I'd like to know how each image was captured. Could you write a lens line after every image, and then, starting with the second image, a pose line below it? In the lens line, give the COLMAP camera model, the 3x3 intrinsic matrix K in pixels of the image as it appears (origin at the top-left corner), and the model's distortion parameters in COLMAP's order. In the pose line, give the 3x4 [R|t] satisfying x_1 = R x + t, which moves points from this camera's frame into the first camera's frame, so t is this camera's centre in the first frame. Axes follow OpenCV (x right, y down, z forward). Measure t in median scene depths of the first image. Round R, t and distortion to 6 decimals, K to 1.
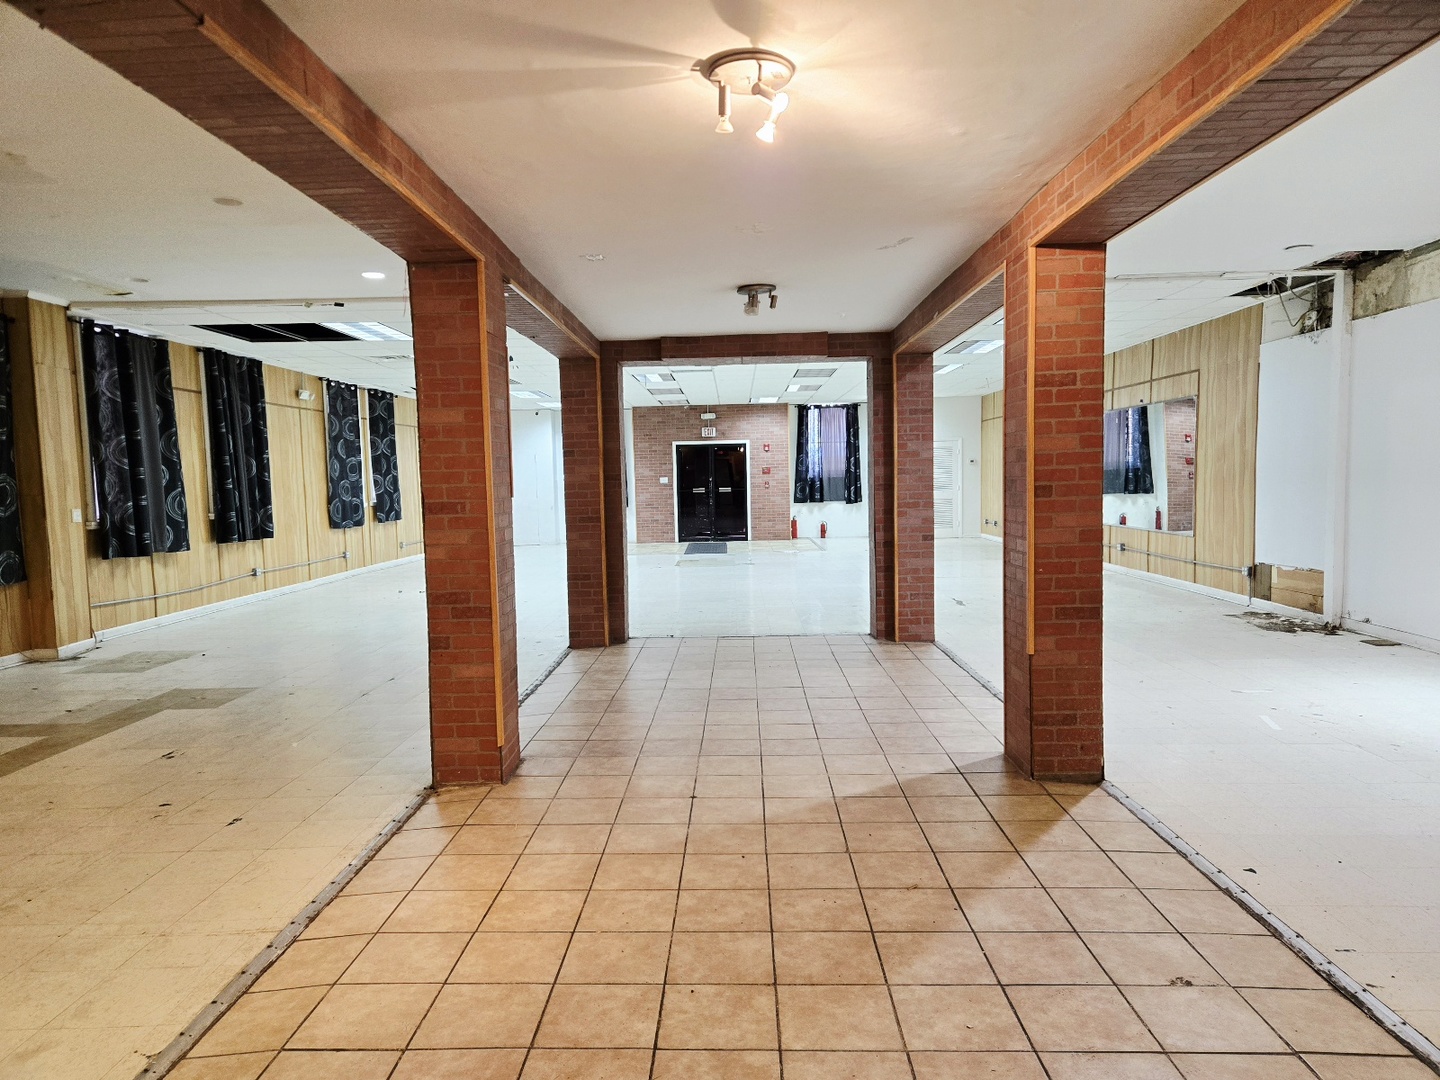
lens RADIAL K [[957.2, 0, 709.4], [0, 957.2, 553.5], [0, 0, 1]] dist [0.069855, -0.053166]
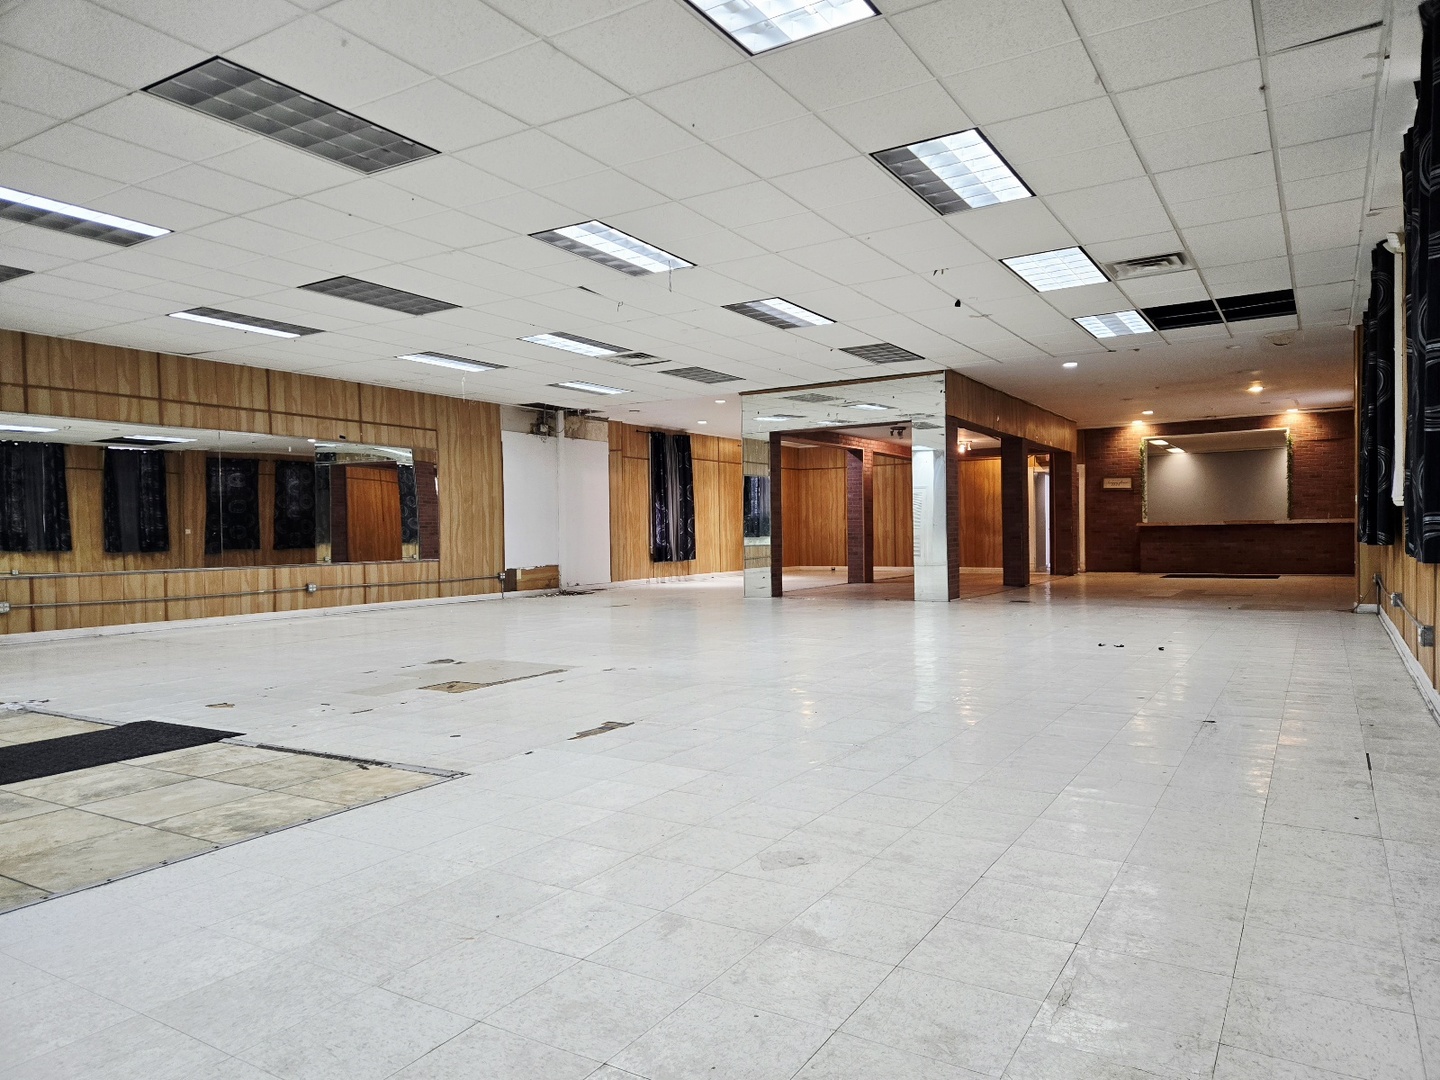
lens RADIAL K [[957.2, 0, 719.5], [0, 957.2, 545.9], [0, 0, 1]] dist [0.069855, -0.053166]
pose [[-0.864420, 0.030380, 0.501851, -0.226874], [0.076181, 0.994562, 0.071011, -0.049962], [-0.496965, 0.099615, -0.862034, 0.969982]]
